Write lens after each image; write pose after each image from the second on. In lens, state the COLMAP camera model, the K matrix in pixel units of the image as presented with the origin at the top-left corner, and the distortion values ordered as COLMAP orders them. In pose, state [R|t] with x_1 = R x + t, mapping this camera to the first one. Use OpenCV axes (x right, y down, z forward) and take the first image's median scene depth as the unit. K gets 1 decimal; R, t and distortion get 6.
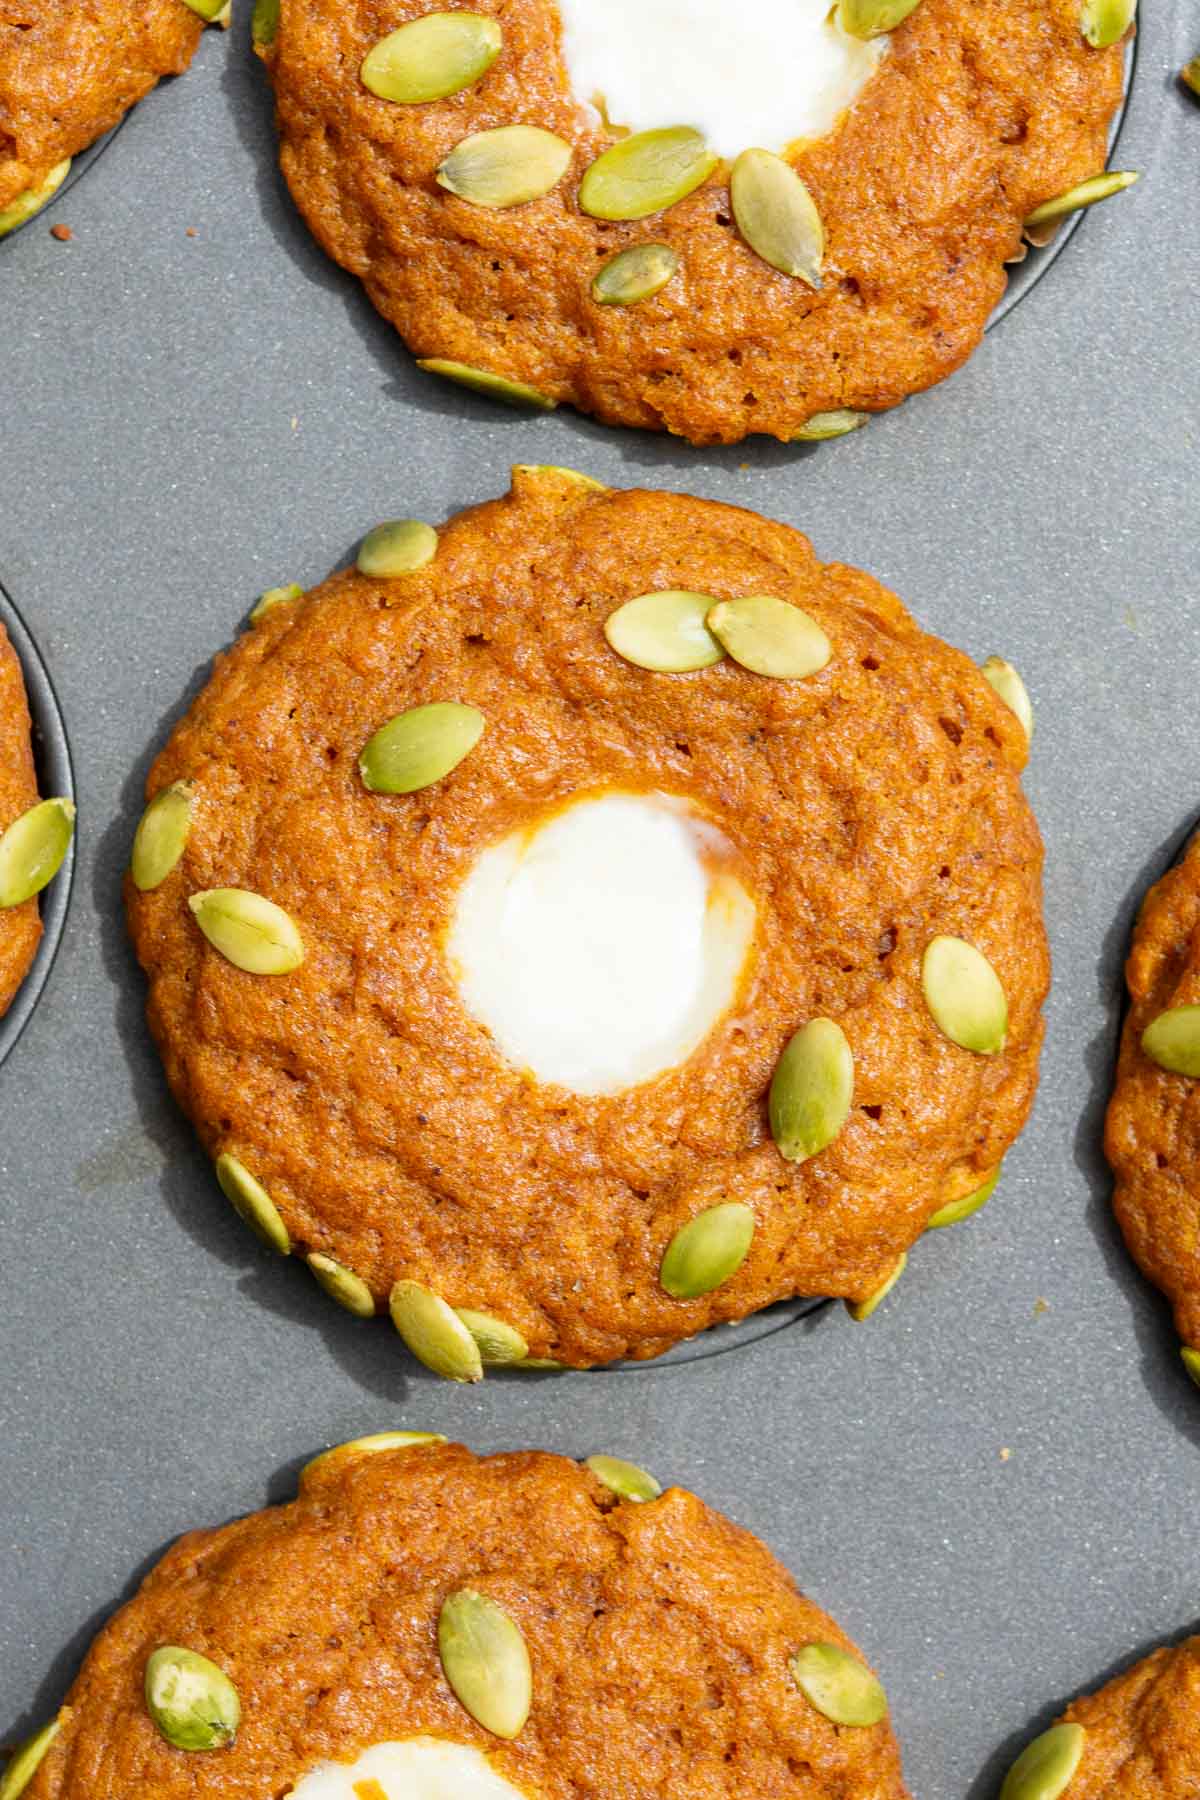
lens RADIAL K [[4084.2, 0, 648.4], [0, 4084.2, 748.0], [0, 0, 1]] dist [-0.007768, 0.000000]
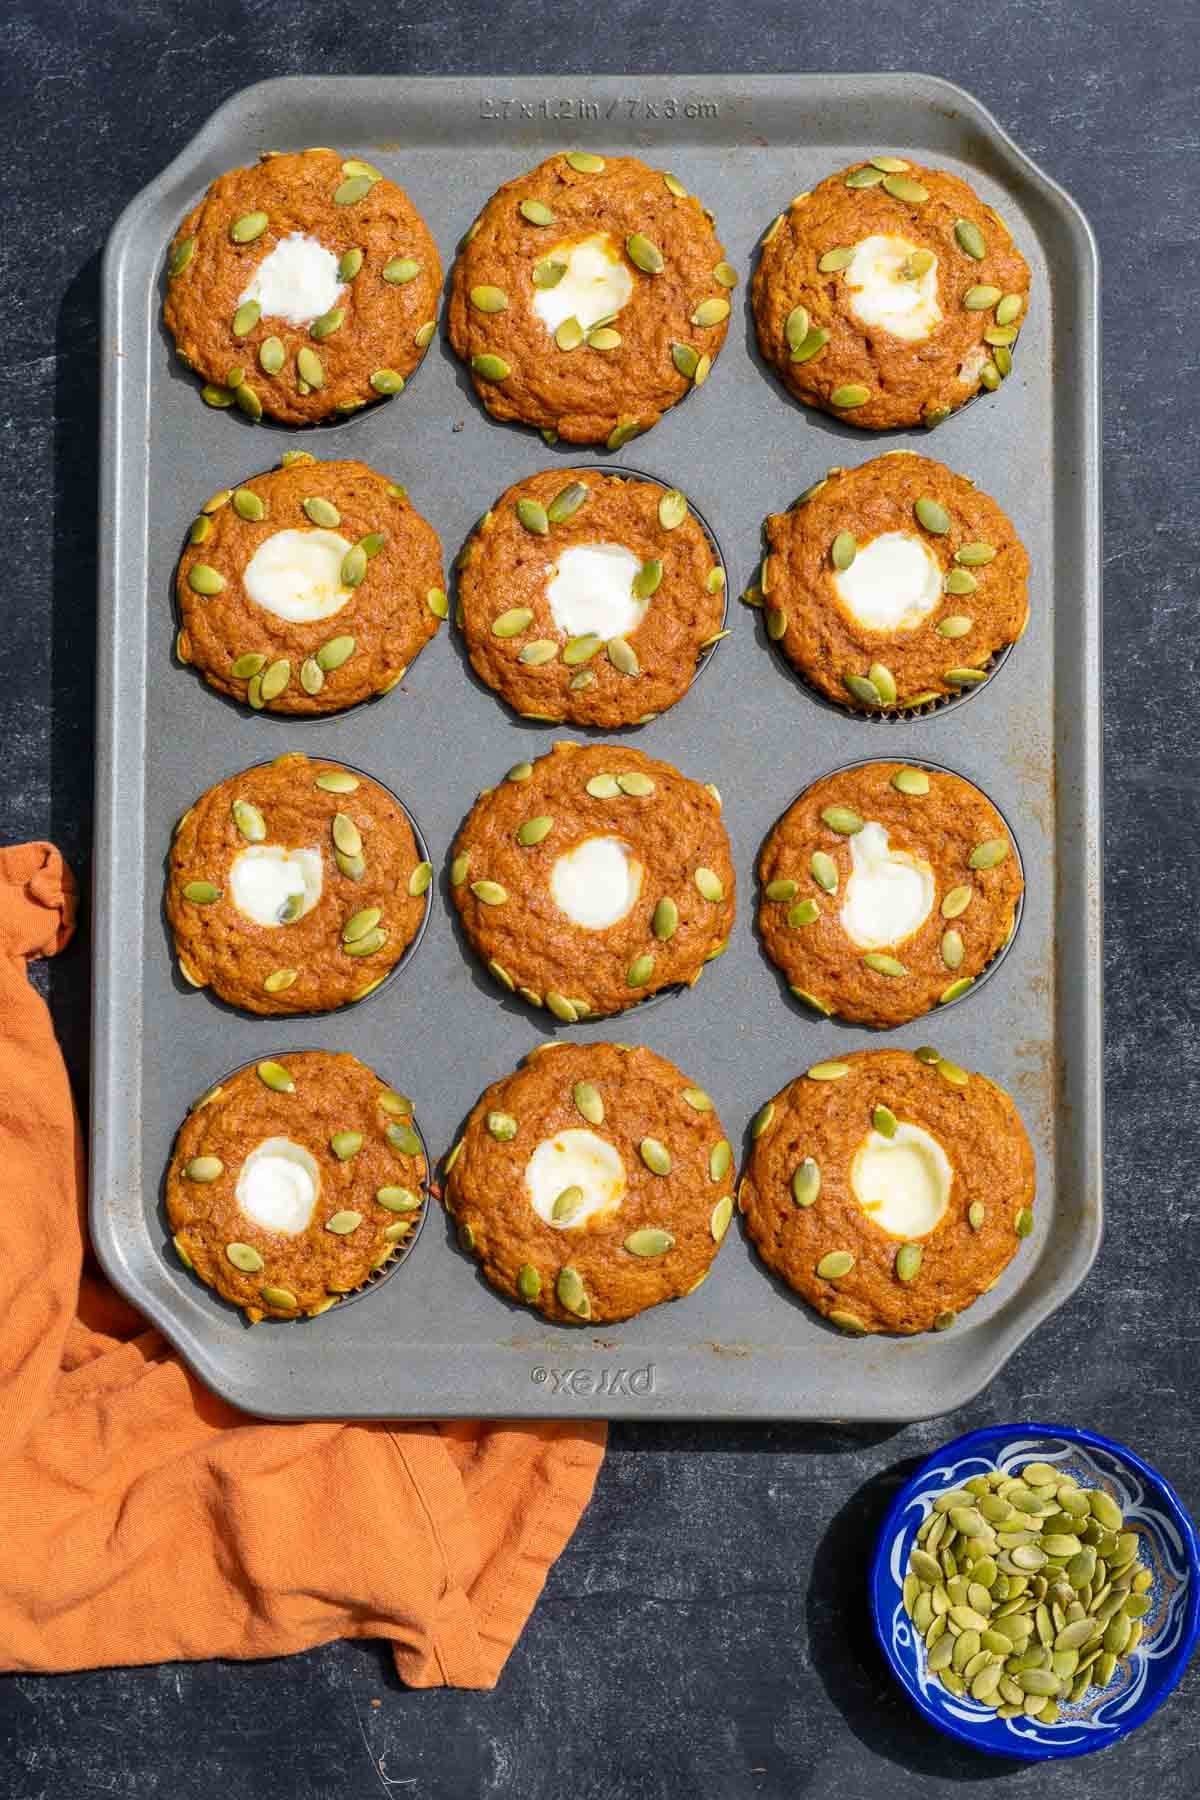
lens RADIAL K [[4084.2, 0, 604.9], [0, 4084.2, 902.4], [0, 0, 1]] dist [-0.007768, 0.000000]
pose [[0.991849, -0.124876, -0.025312, 0.075589], [0.124105, 0.991814, -0.030051, 0.161928], [0.028858, 0.026664, 0.999228, -2.271693]]
